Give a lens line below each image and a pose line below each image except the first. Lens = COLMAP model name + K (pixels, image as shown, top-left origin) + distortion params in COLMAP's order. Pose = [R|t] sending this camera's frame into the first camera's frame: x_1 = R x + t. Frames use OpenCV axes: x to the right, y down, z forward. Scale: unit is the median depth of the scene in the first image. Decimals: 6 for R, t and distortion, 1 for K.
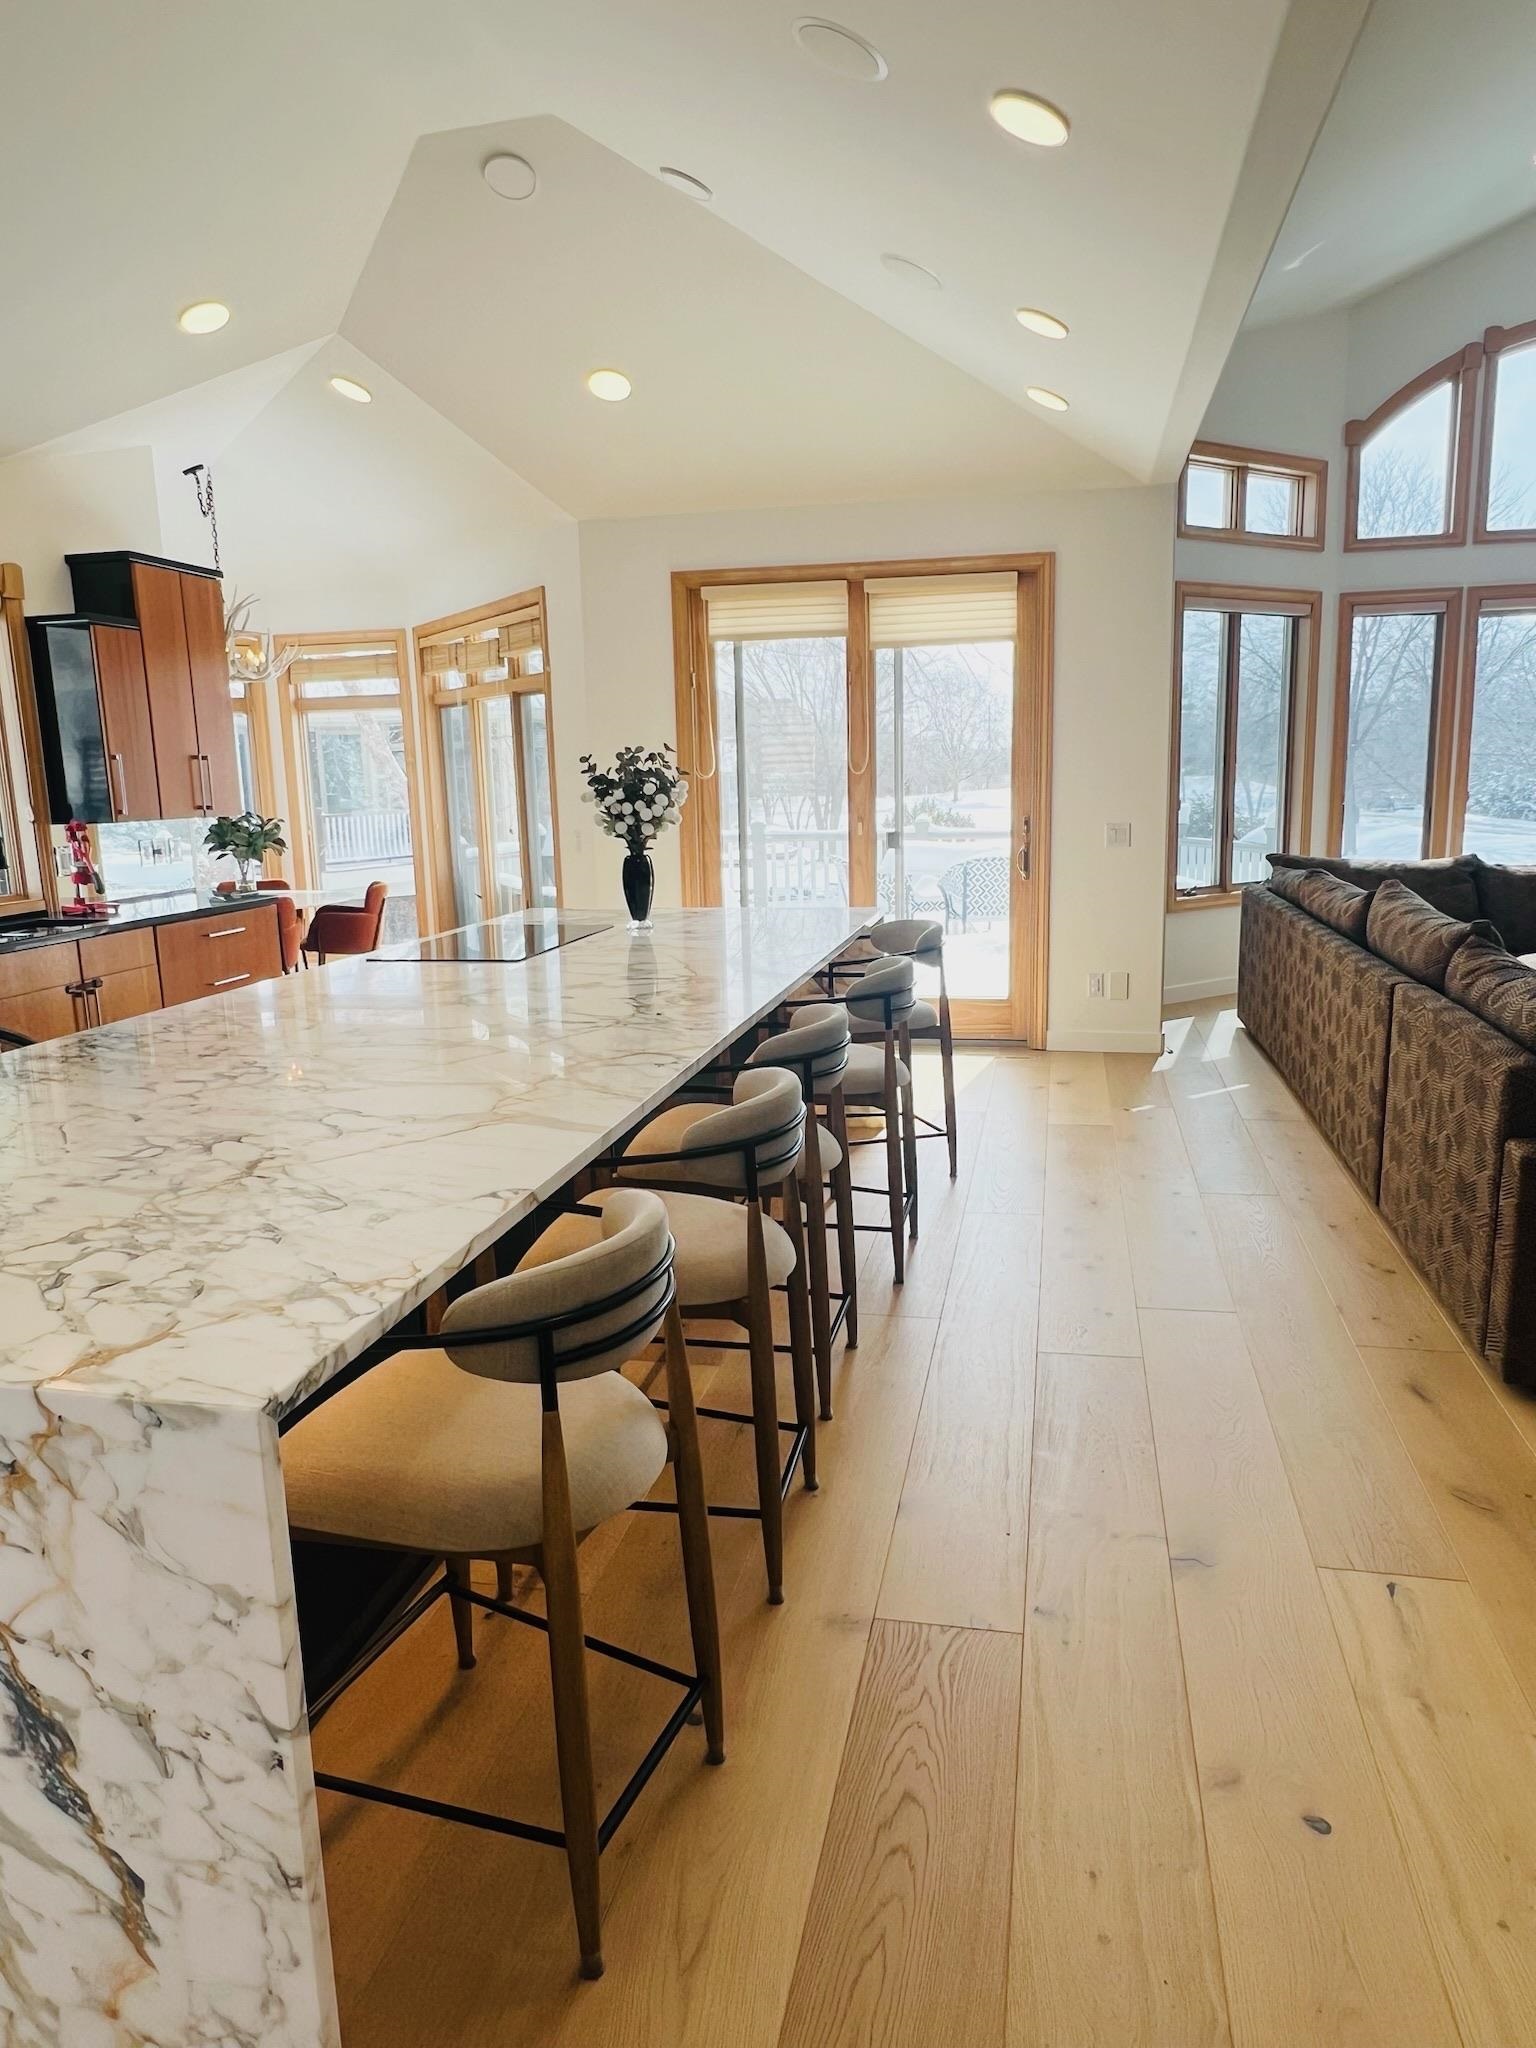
lens RADIAL K [[1337.9, 0, 759.2], [0, 1337.9, 1020.0], [0, 0, 1]] dist [-0.003997, -0.001228]
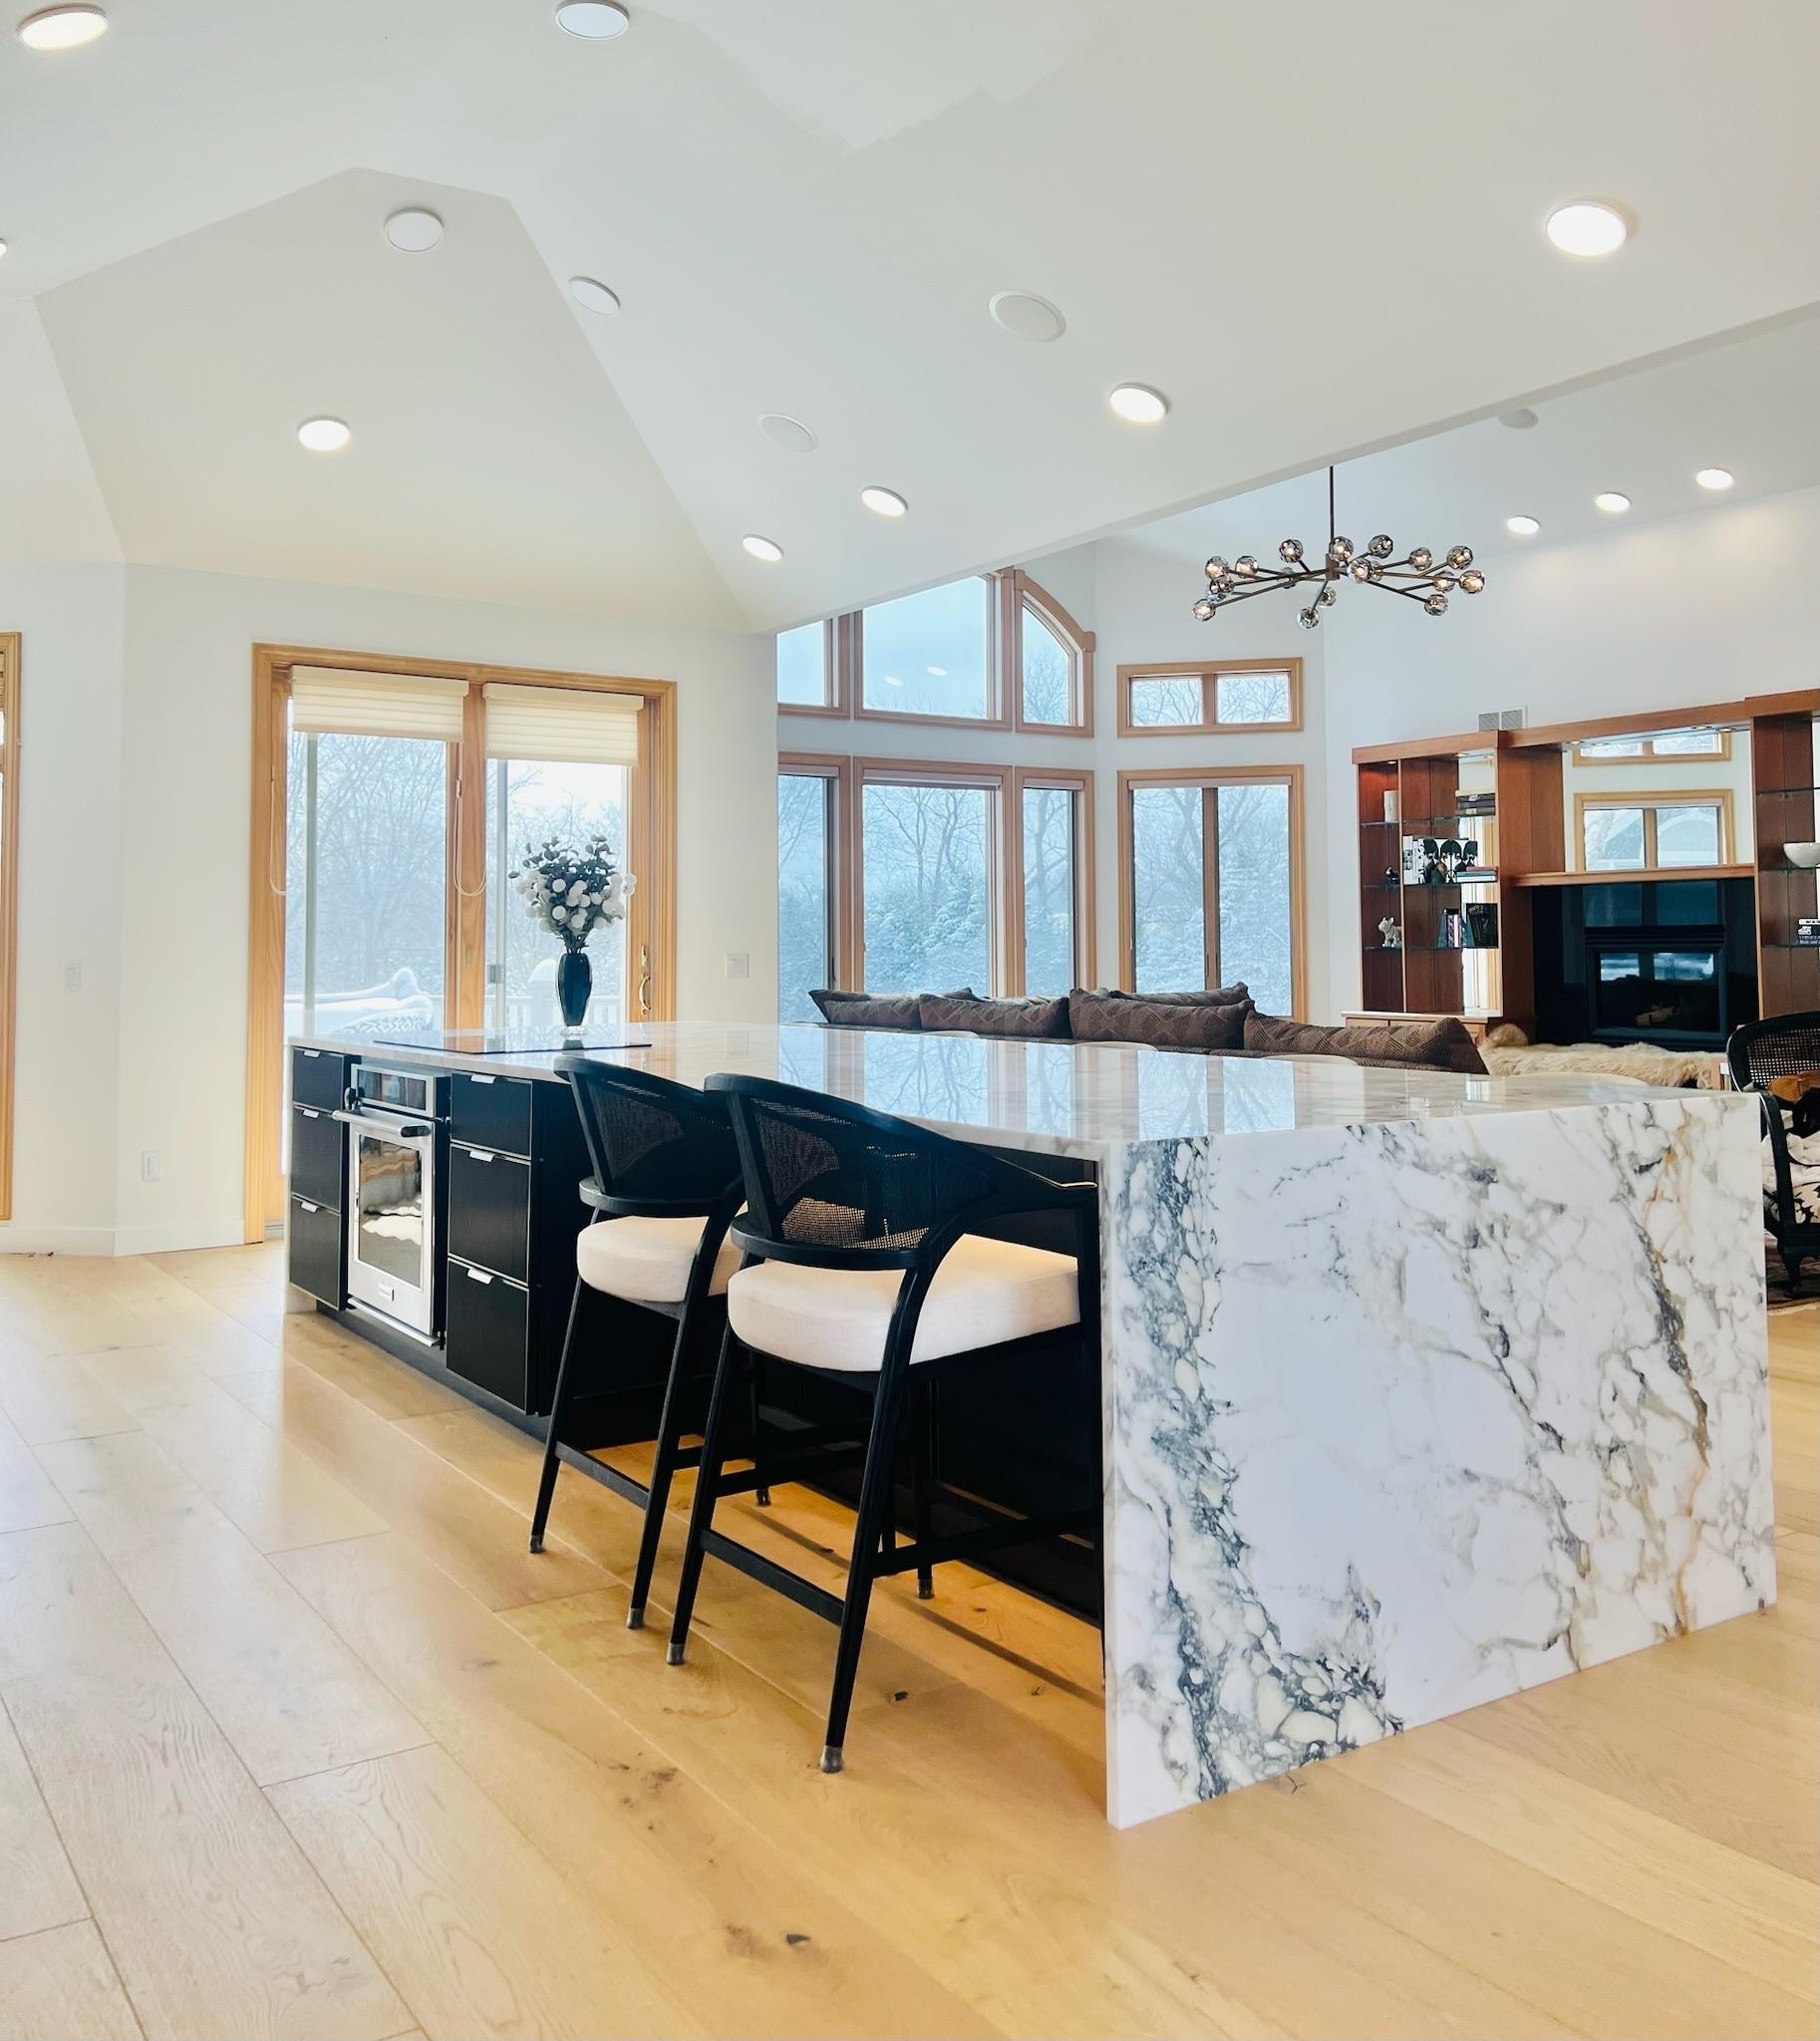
lens RADIAL K [[1828.9, 0, 918.5], [0, 1828.9, 838.5], [0, 0, 1]] dist [0.015442, -0.010082]
pose [[0.693661, 0.066599, 0.717216, -0.594892], [0.119749, 0.971197, -0.206000, 0.061207], [-0.710278, 0.228780, 0.665706, -0.004817]]
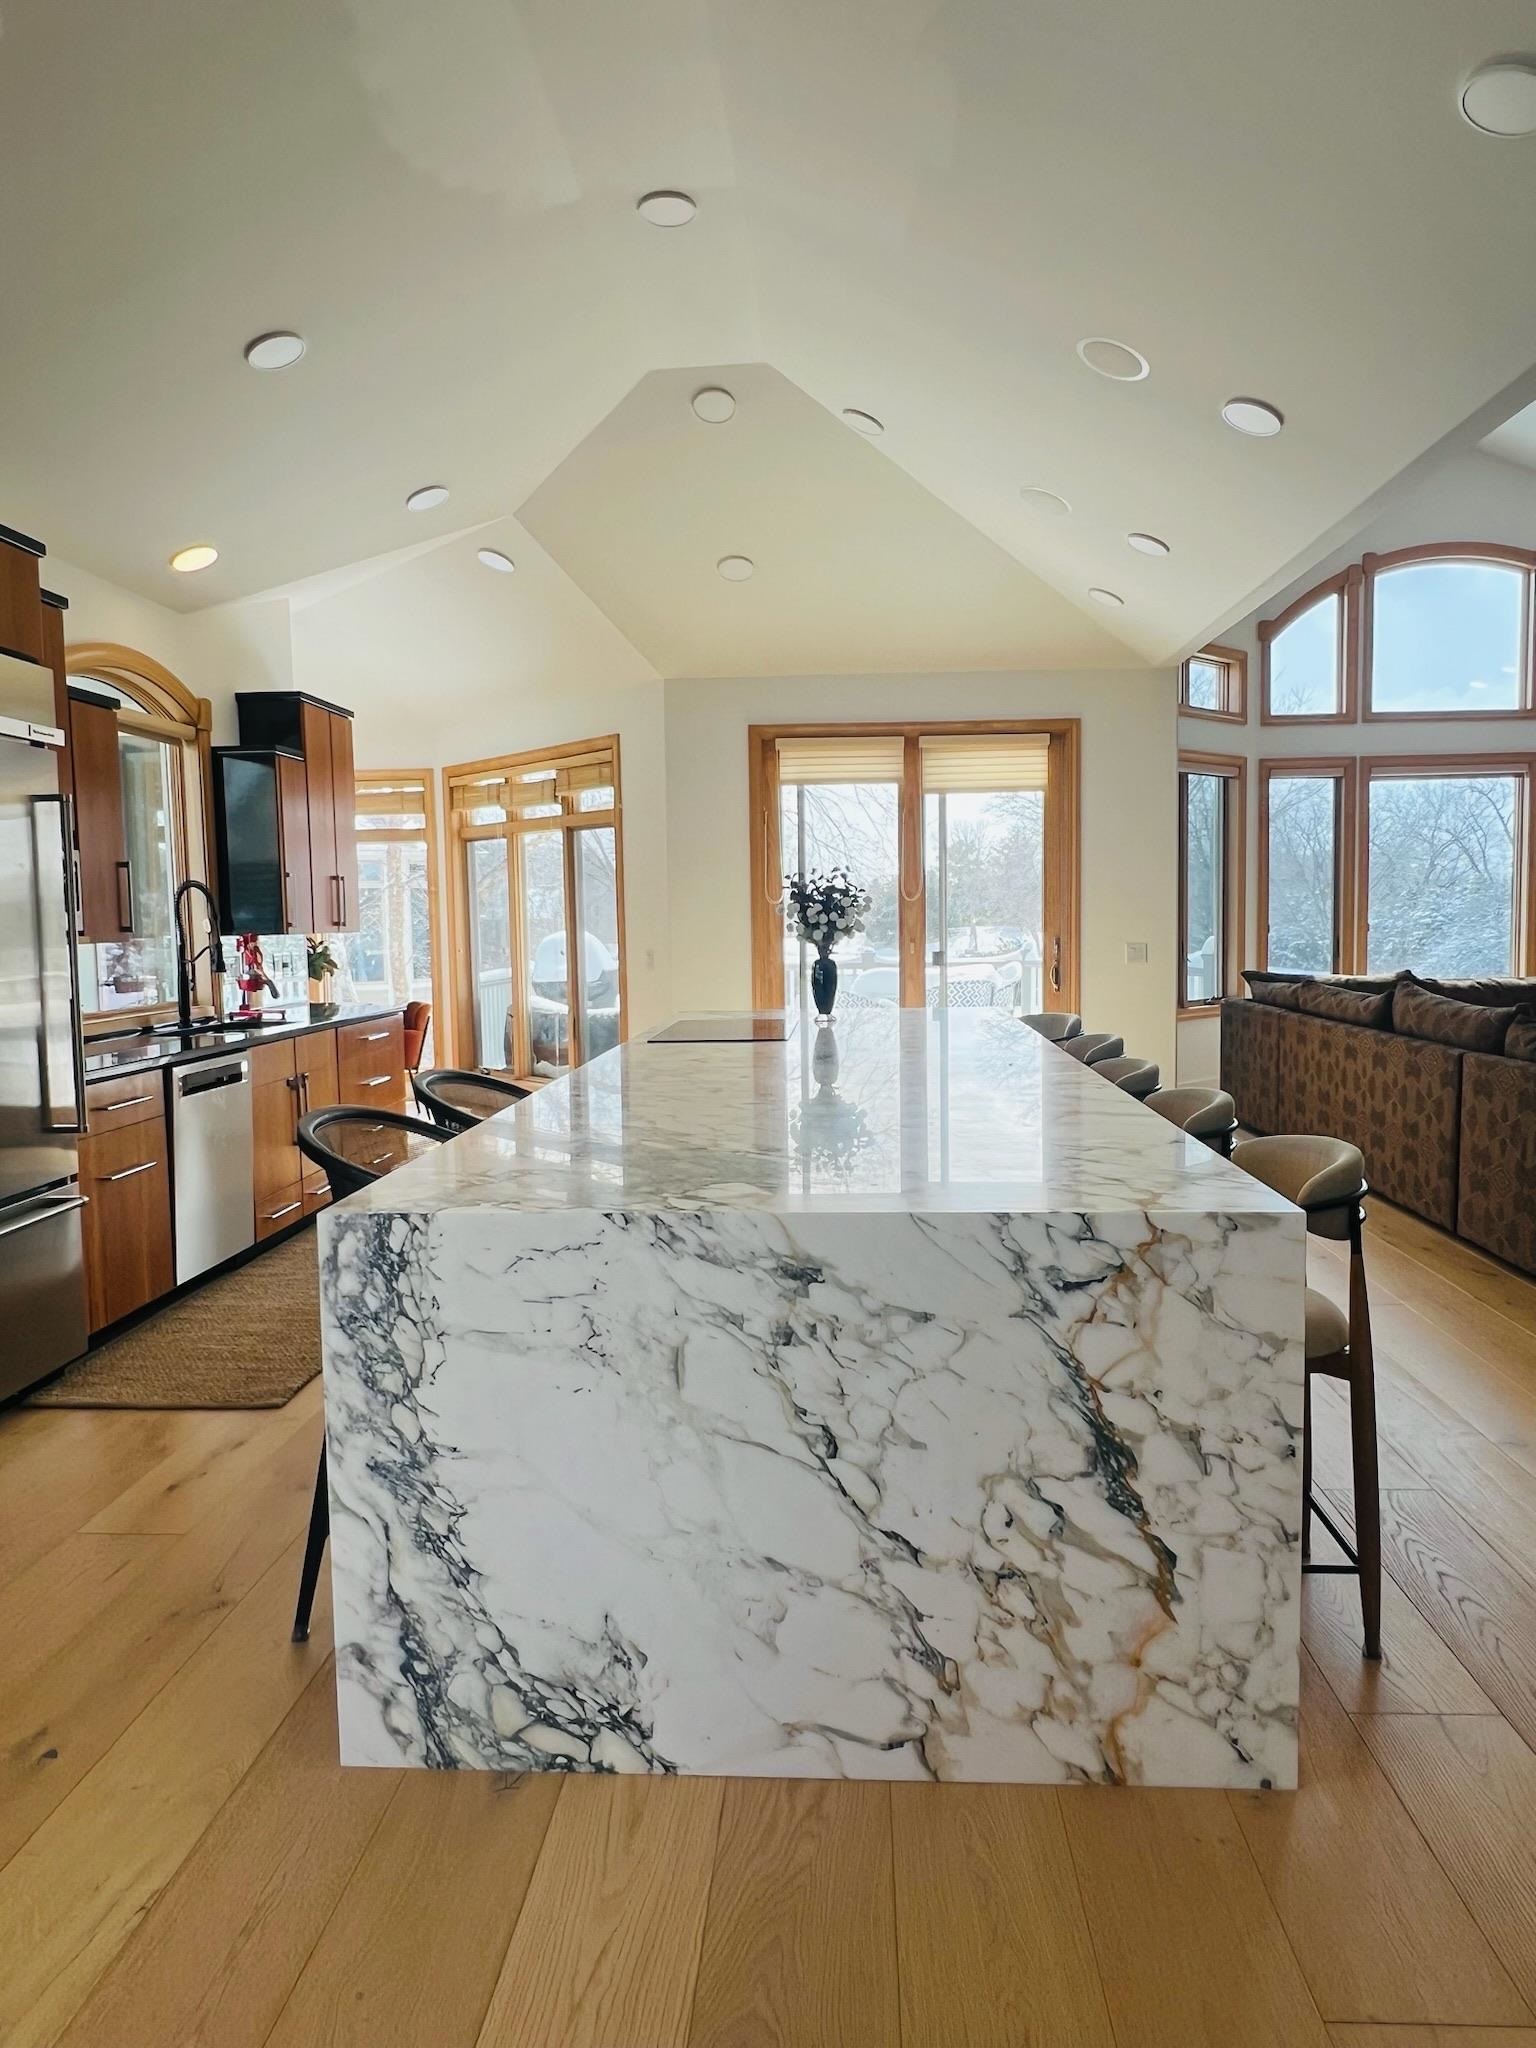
lens RADIAL K [[1337.9, 0, 762.7], [0, 1337.9, 1014.1], [0, 0, 1]] dist [-0.003997, -0.001228]
pose [[0.988101, -0.002664, 0.153785, -0.235463], [0.020137, 0.993485, -0.112172, 0.040064], [-0.152484, 0.113934, 0.981717, -0.098673]]
